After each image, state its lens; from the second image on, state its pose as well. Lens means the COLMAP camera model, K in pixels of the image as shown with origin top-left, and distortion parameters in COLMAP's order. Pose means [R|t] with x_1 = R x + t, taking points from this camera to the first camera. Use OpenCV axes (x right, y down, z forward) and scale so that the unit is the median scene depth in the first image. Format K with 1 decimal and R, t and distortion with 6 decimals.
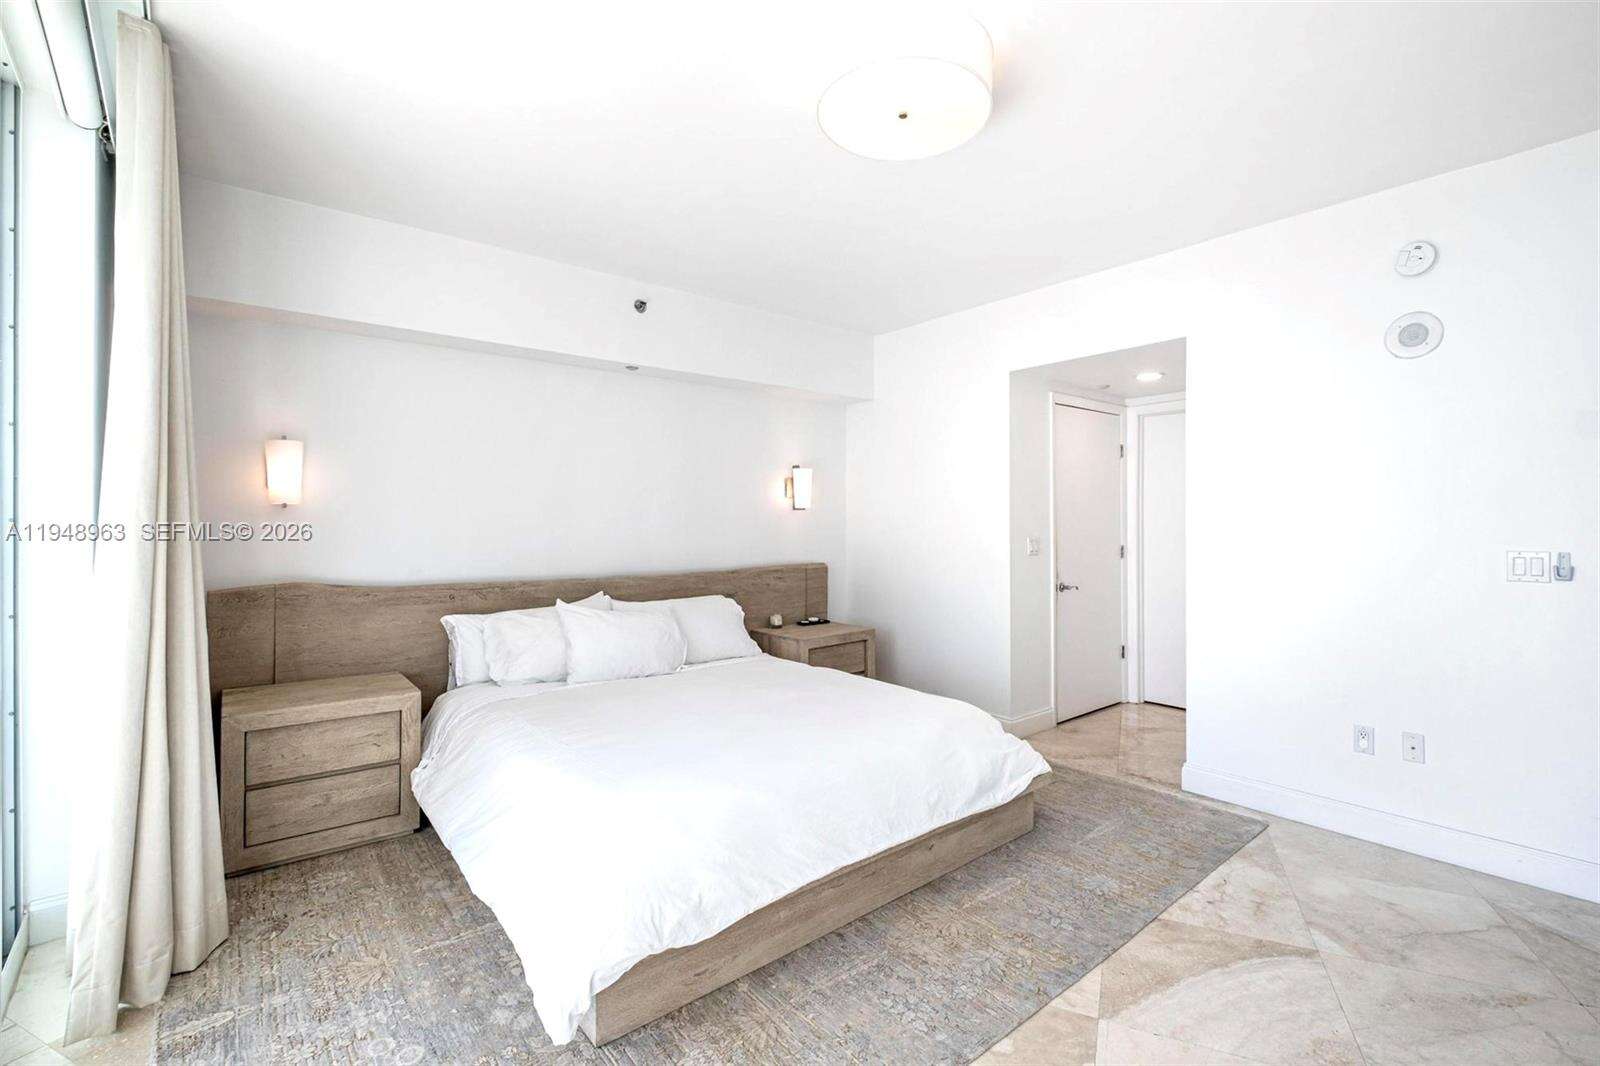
lens RADIAL K [[705.3, 0, 818.3], [0, 705.3, 520.3], [0, 0, 1]] dist [-0.002214, -0.001183]
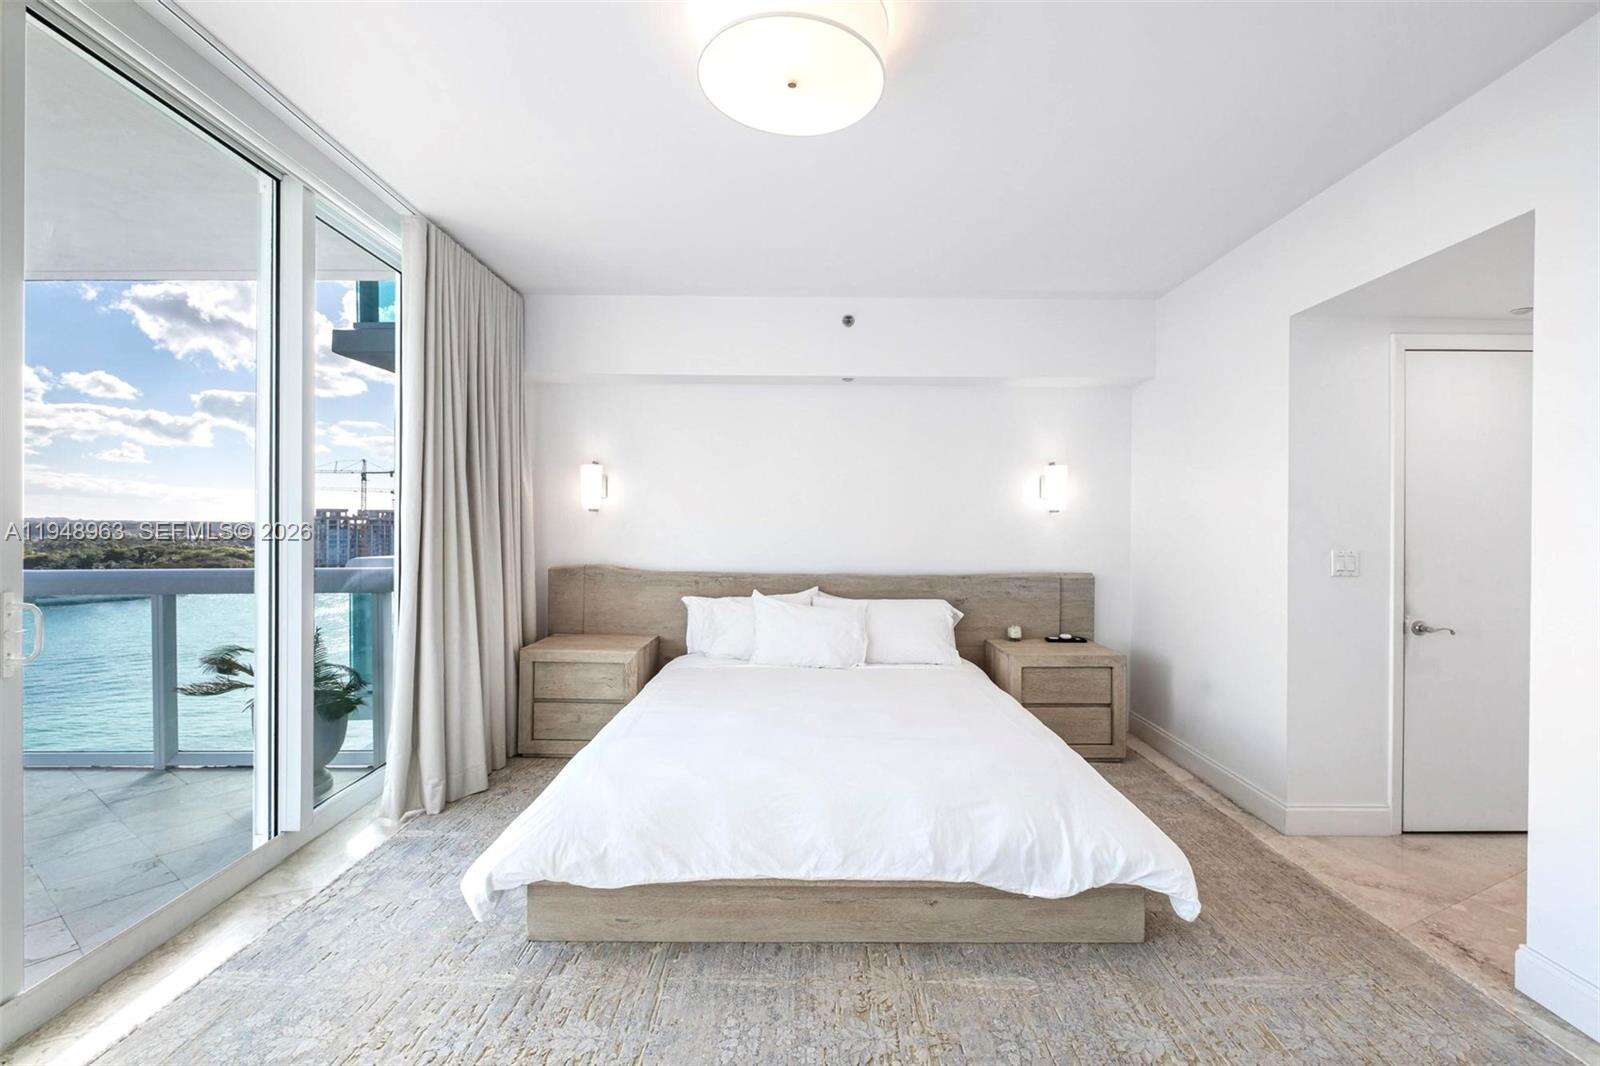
lens RADIAL K [[691.8, 0, 813.4], [0, 691.8, 523.6], [0, 0, 1]] dist [-0.000511, -0.004175]
pose [[0.768586, 0.007523, -0.639703, 0.441850], [-0.008049, 0.999965, 0.002089, 0.000079], [0.639696, 0.003543, 0.768620, 0.193762]]
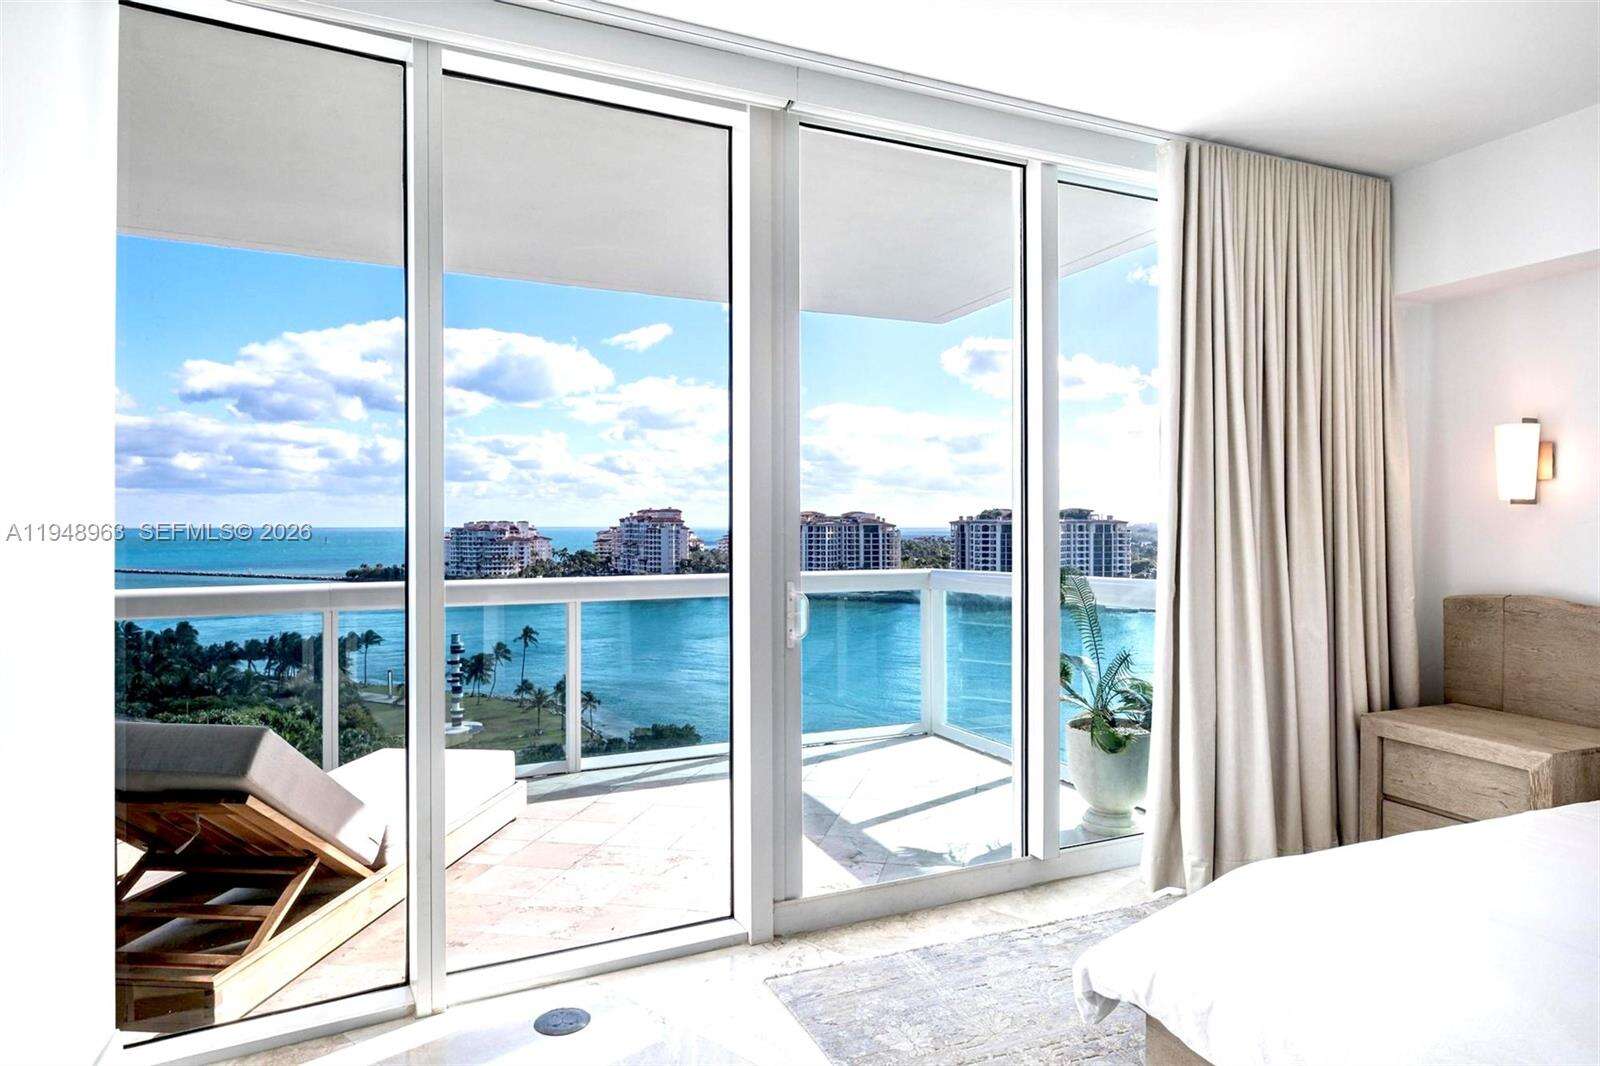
lens RADIAL K [[972.0, 0, 811.7], [0, 972.0, 527.4], [0, 0, 1]] dist [0.001165, 0.000730]
pose [[-0.292869, 0.005639, -0.956136, 0.541998], [0.005301, 0.999977, 0.004274, -0.000304], [0.956138, -0.003817, -0.292892, 0.491313]]
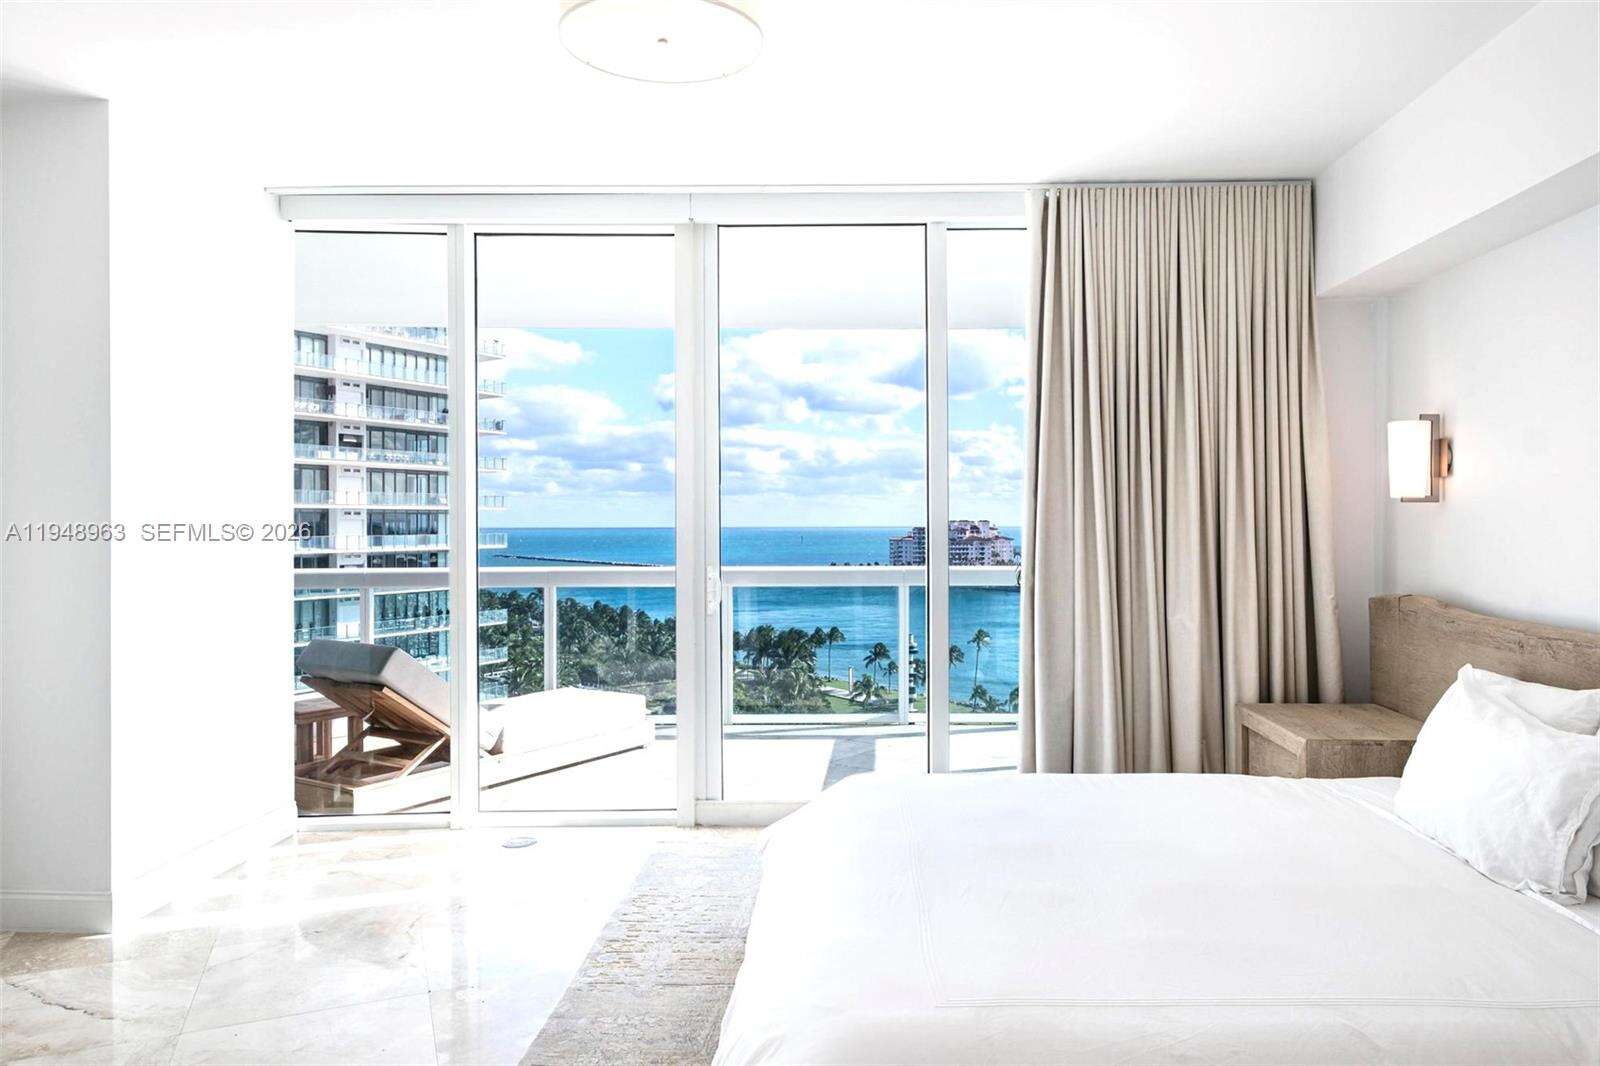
lens RADIAL K [[1048.1, 0, 820.9], [0, 1048.1, 533.9], [0, 0, 1]] dist [-0.001528, 0.000080]
pose [[-0.676285, 0.009586, -0.736578, 0.559522], [0.004682, 0.999951, 0.008714, 0.003981], [0.736625, 0.002444, -0.676296, 1.208199]]
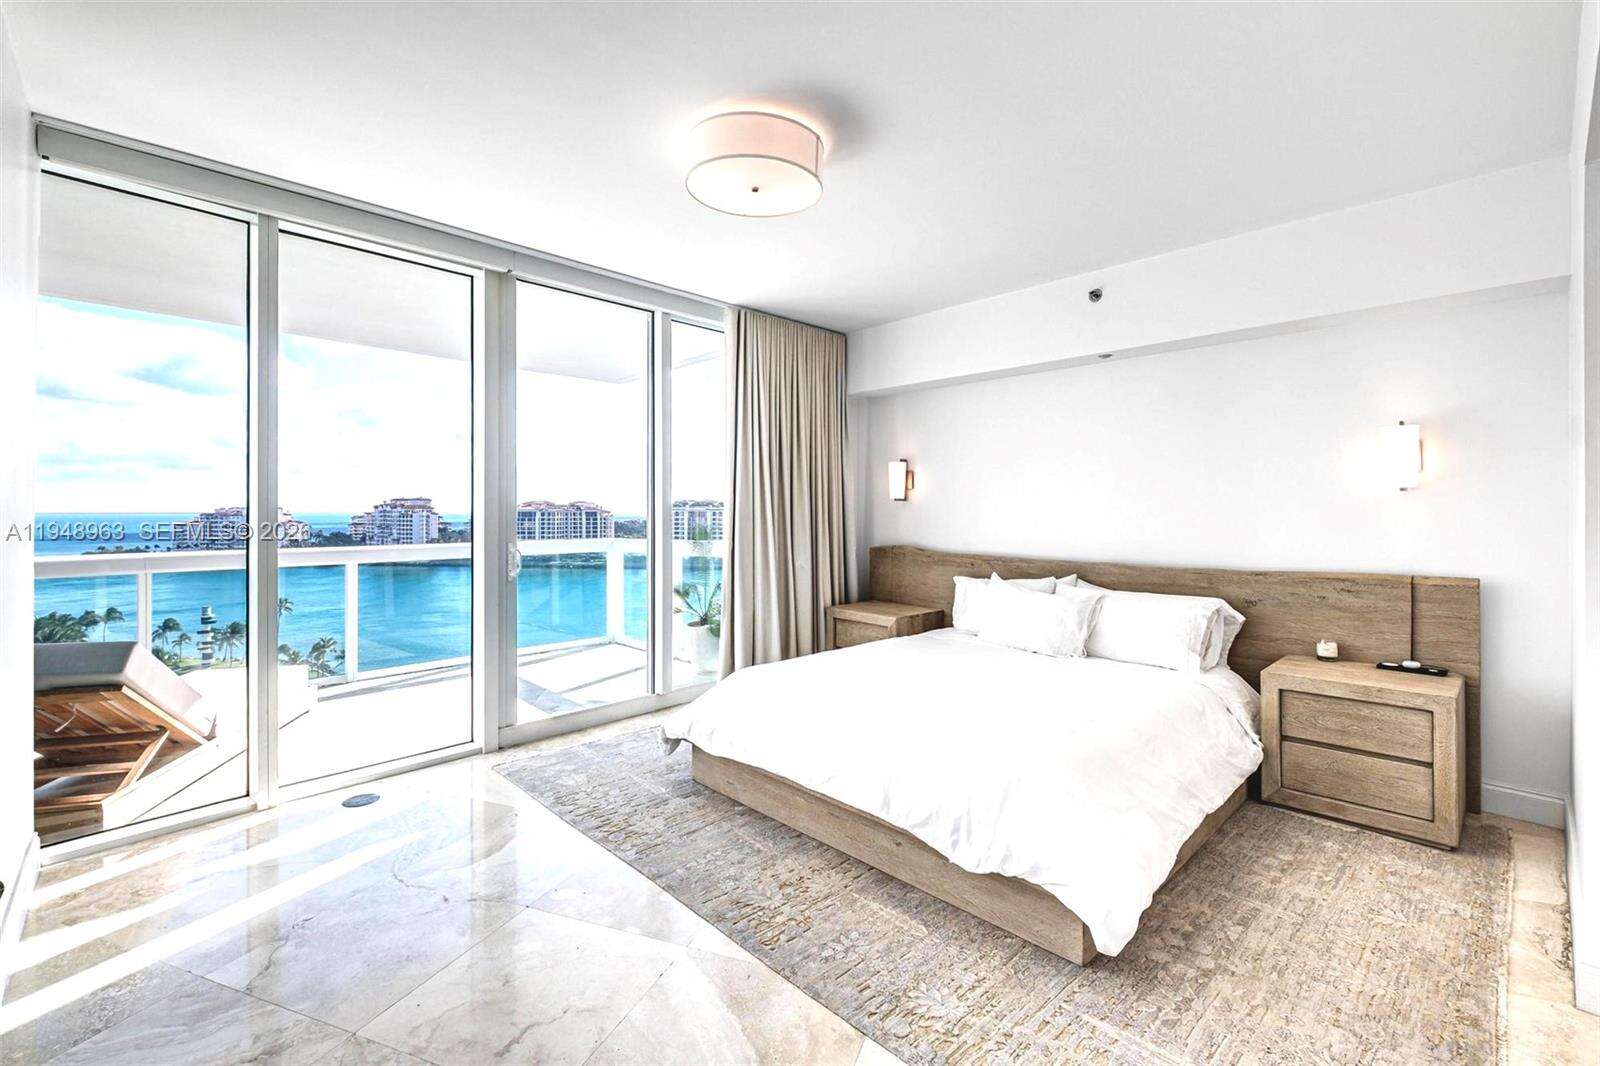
lens RADIAL K [[696.3, 0, 810.2], [0, 696.3, 511.1], [0, 0, 1]] dist [0.001074, -0.004815]
pose [[0.067998, 0.002480, -0.997682, 0.838915], [0.002115, 0.999994, 0.002630, 0.001333], [0.997683, -0.002289, 0.067992, 0.615379]]
